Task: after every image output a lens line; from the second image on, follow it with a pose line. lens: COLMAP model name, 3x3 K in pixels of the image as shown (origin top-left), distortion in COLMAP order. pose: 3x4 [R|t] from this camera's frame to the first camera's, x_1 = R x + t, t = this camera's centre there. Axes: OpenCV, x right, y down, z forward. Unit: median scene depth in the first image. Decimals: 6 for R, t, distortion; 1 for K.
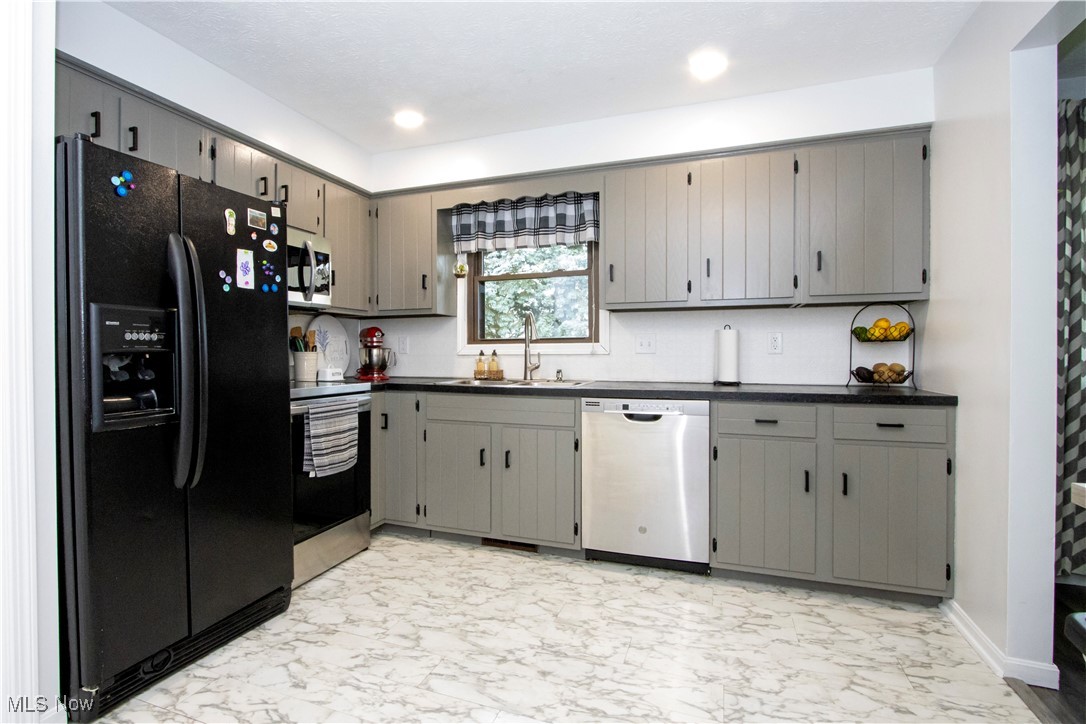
lens RADIAL K [[525.6, 0, 547.1], [0, 525.6, 364.5], [0, 0, 1]] dist [-0.016066, 0.000960]
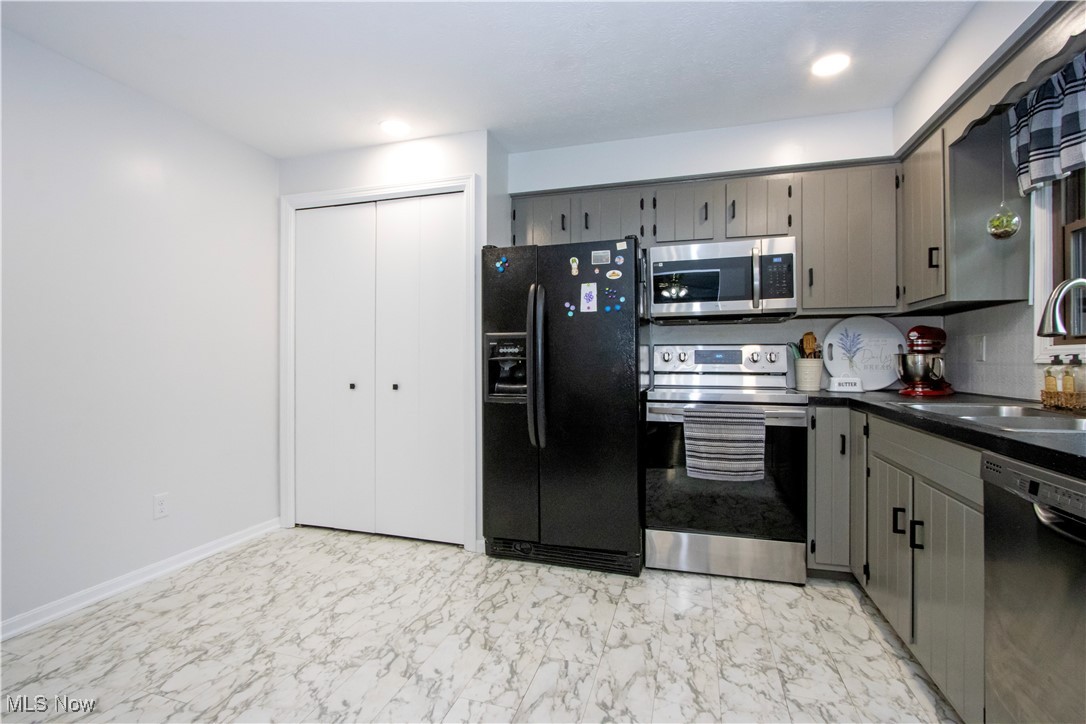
lens RADIAL K [[525.6, 0, 547.1], [0, 525.6, 364.5], [0, 0, 1]] dist [-0.016066, 0.000960]
pose [[0.052772, 0.009075, -0.998565, 0.720823], [-0.022191, 0.999722, 0.007912, -0.017061], [0.998360, 0.021741, 0.052959, 0.770545]]
